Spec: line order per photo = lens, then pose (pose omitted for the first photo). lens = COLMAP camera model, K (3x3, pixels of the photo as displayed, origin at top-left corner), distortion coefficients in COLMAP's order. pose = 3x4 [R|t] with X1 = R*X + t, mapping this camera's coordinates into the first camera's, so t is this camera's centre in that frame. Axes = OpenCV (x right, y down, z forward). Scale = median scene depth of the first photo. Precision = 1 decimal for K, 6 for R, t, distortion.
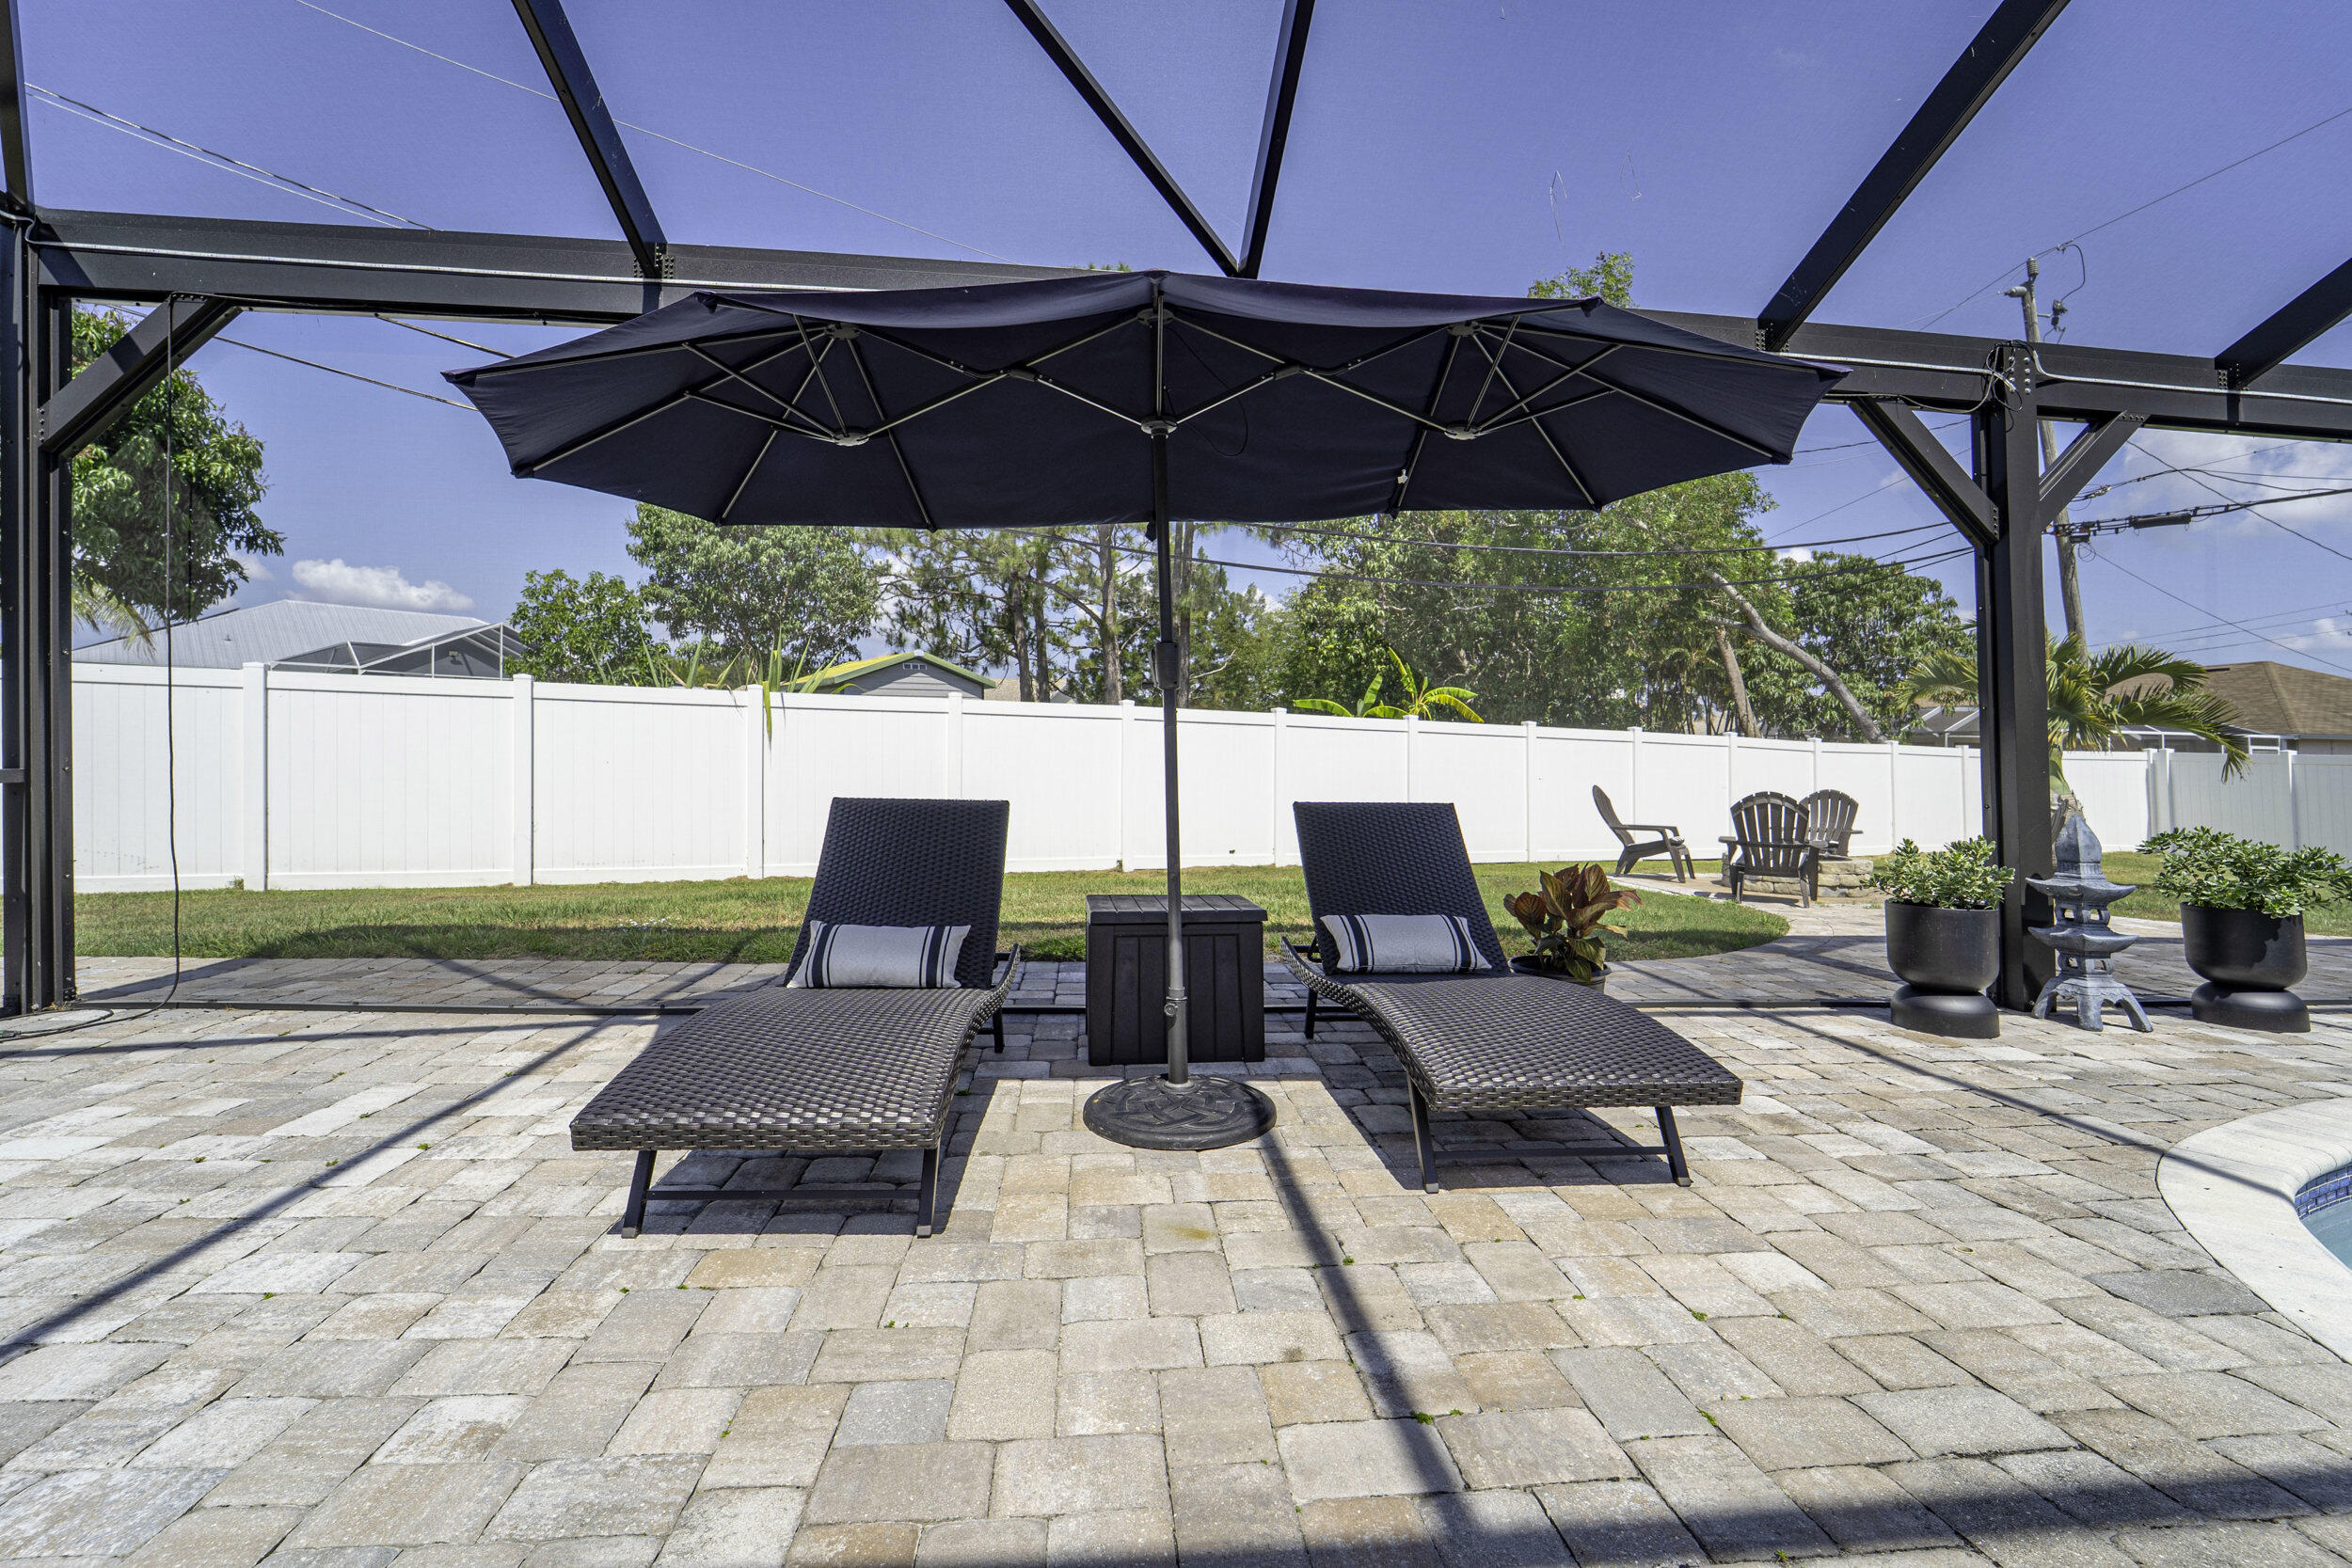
lens RADIAL K [[1017.0, 0, 1181.4], [0, 1017.0, 782.2], [0, 0, 1]] dist [-0.029552, -0.001205]
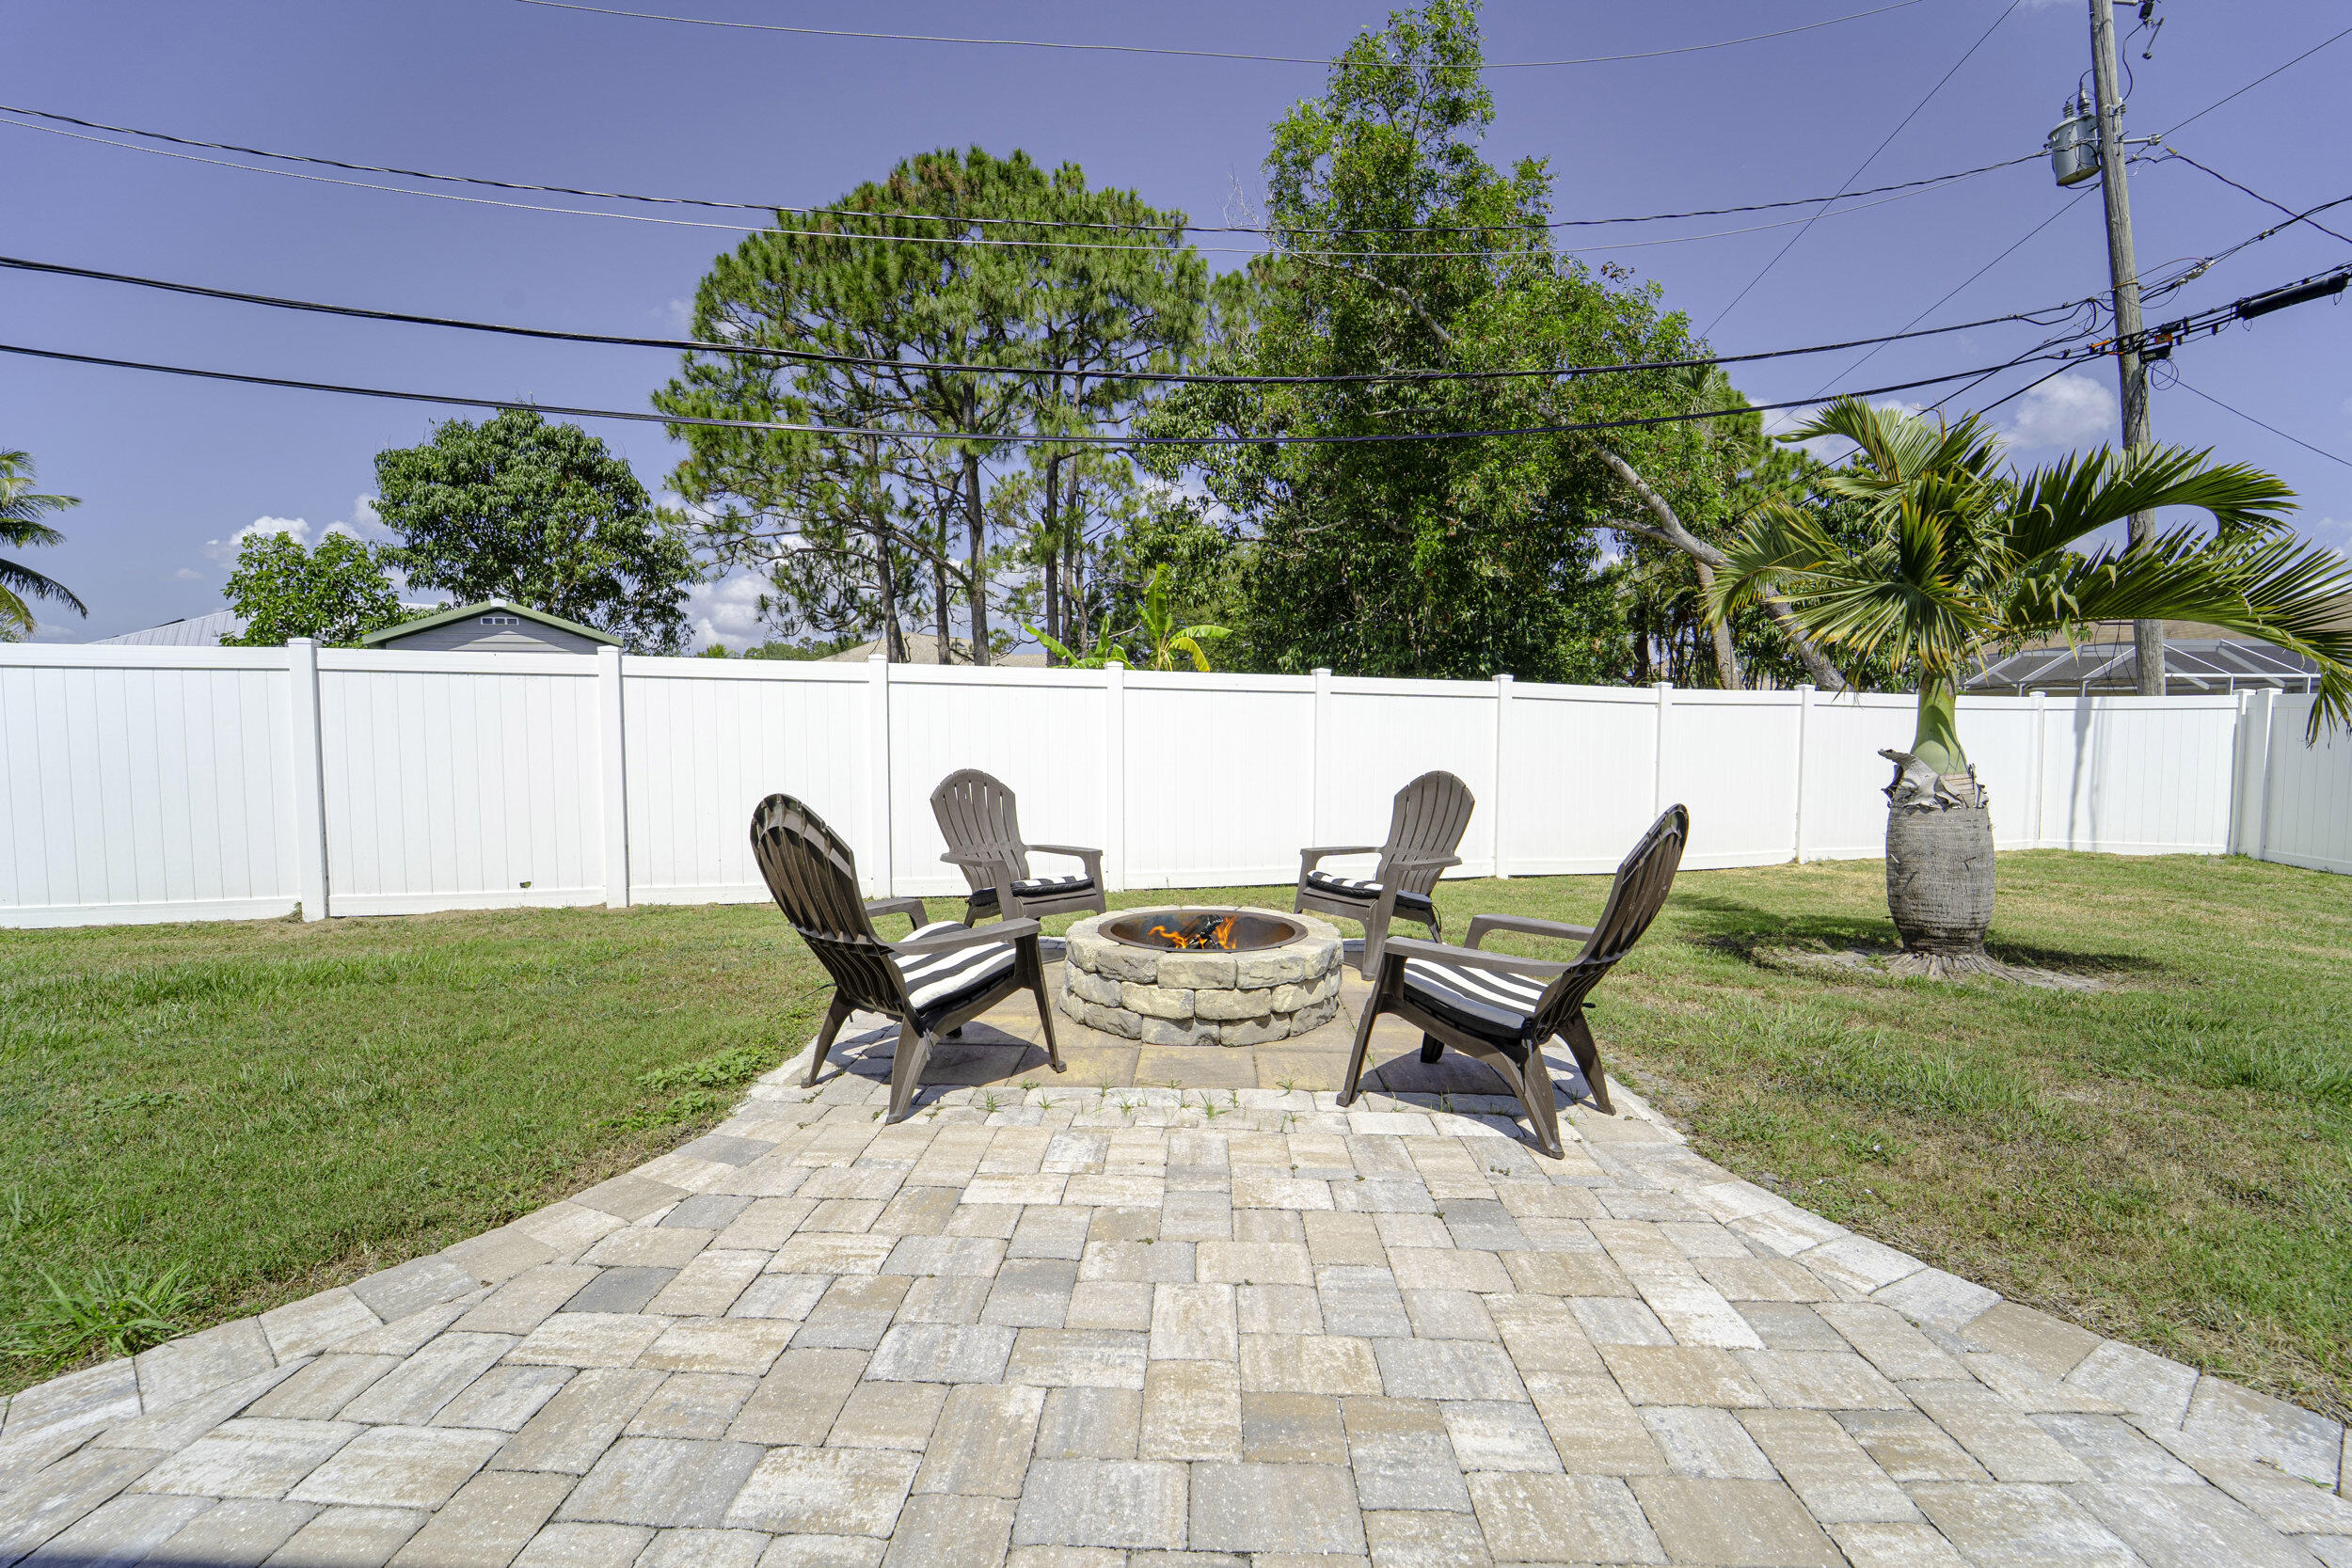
lens RADIAL K [[989.3, 0, 1207.3], [0, 989.3, 764.8], [0, 0, 1]] dist [-0.016345, -0.000021]
pose [[0.993580, -0.015398, -0.112083, 0.345212], [0.016457, 0.999828, 0.008525, -0.001480], [0.111933, -0.010315, 0.993662, 0.293567]]
